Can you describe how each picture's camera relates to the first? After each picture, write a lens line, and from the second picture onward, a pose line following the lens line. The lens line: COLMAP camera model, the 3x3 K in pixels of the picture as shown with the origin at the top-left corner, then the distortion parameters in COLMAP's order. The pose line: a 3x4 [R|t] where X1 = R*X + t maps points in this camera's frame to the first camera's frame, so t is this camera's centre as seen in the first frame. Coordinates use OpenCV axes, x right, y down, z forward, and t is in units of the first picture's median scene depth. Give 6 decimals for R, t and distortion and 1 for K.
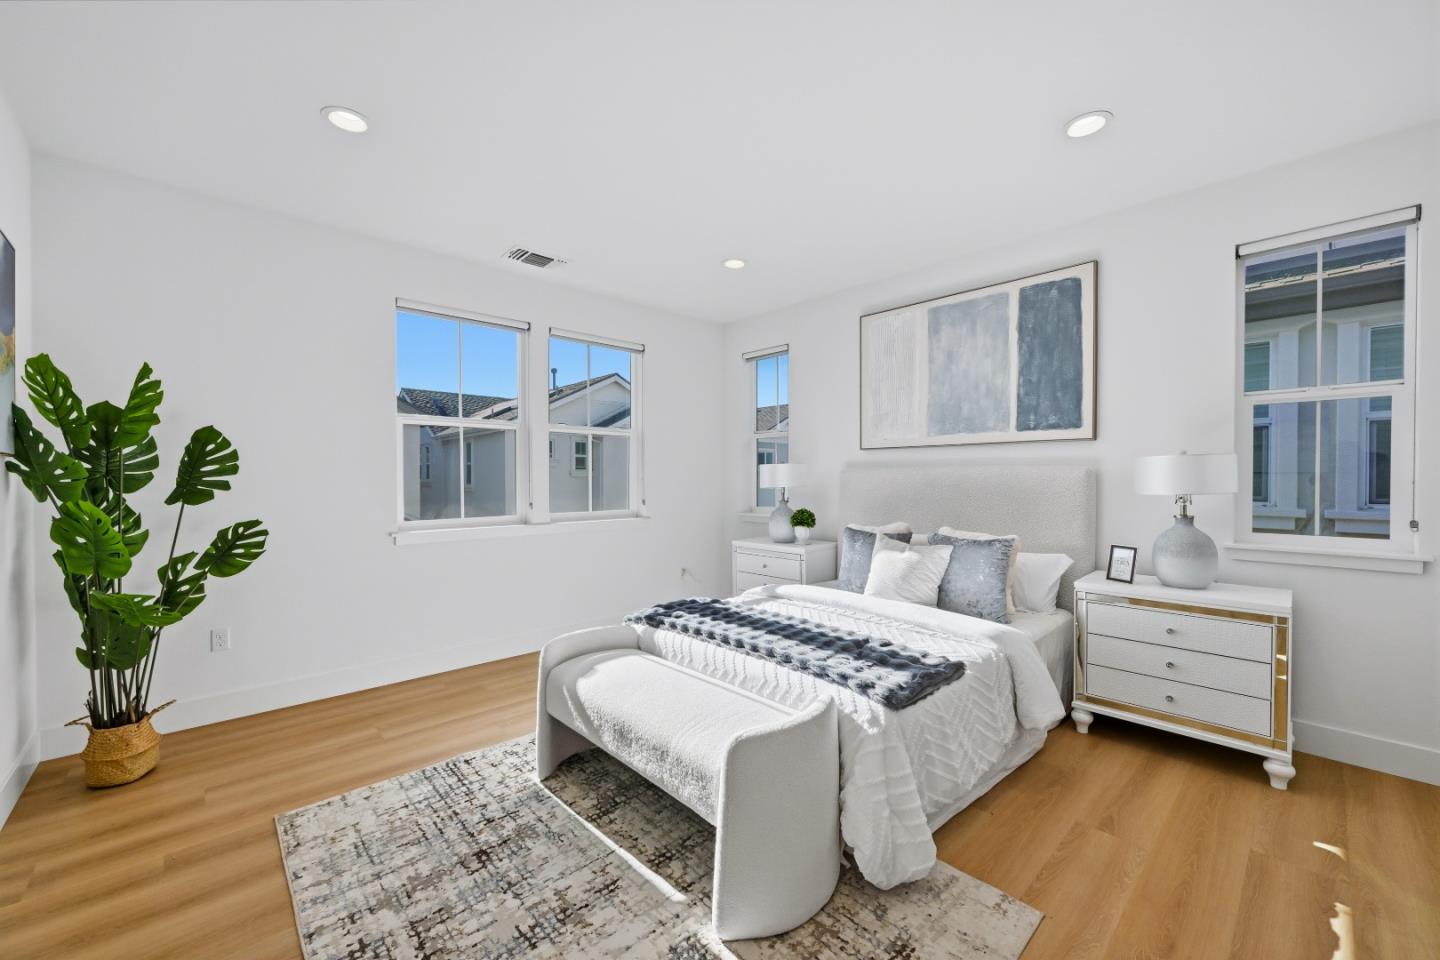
lens RADIAL K [[563.4, 0, 724.4], [0, 563.4, 481.7], [0, 0, 1]] dist [0.000923, 0.000134]
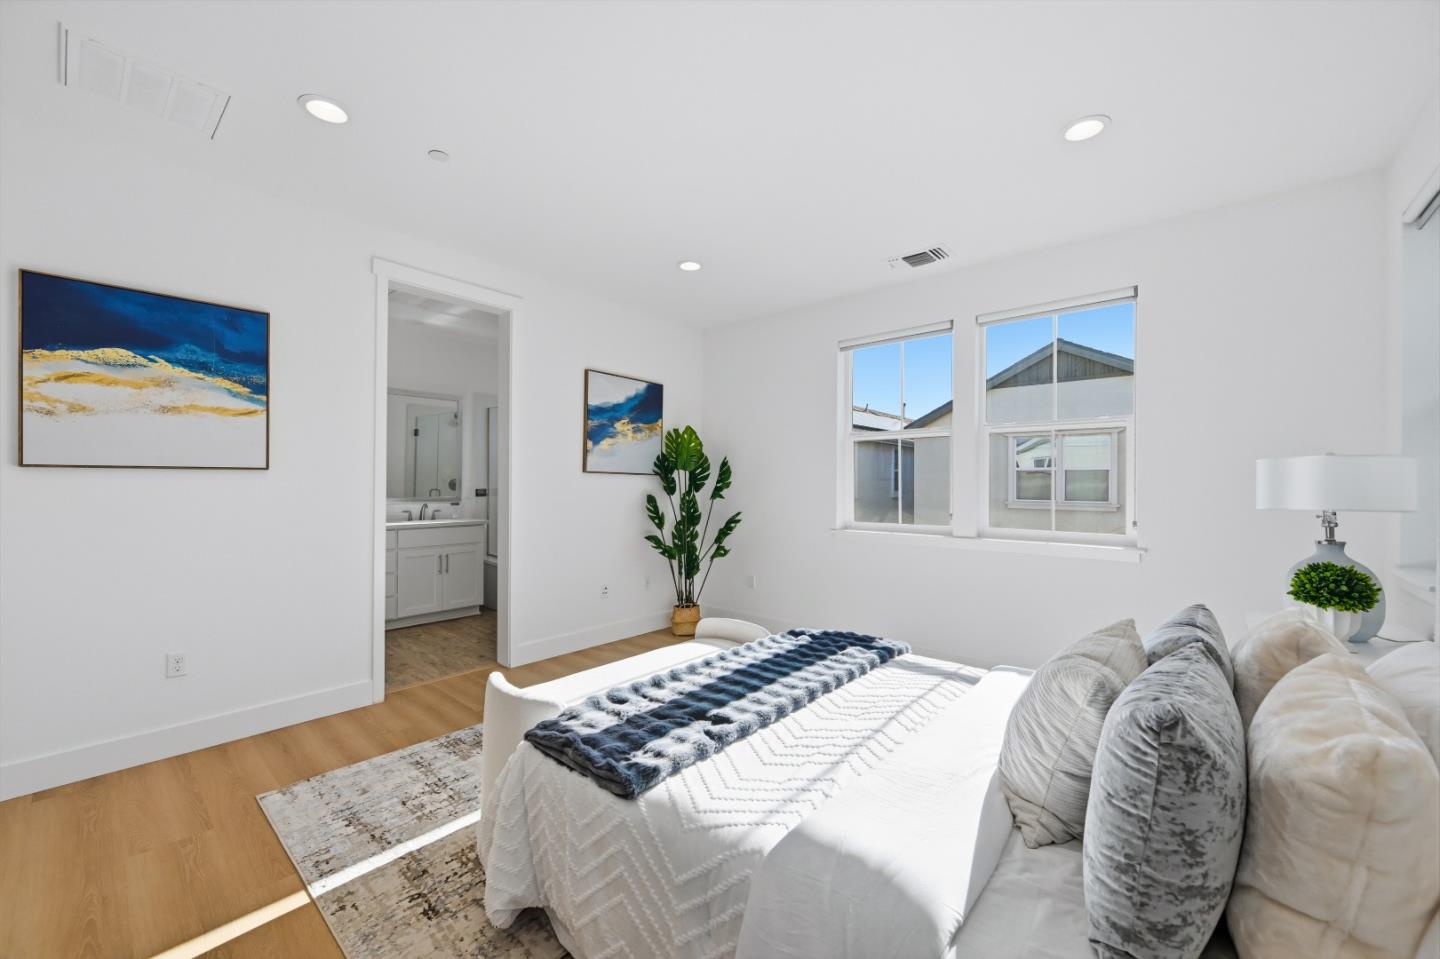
lens RADIAL K [[563.4, 0, 724.4], [0, 563.4, 481.2], [0, 0, 1]] dist [0.000923, 0.000134]
pose [[0.102344, -0.003404, -0.994743, 0.877341], [-0.013583, 0.999896, -0.004820, -0.010764], [0.994656, 0.014004, 0.102288, 0.854724]]
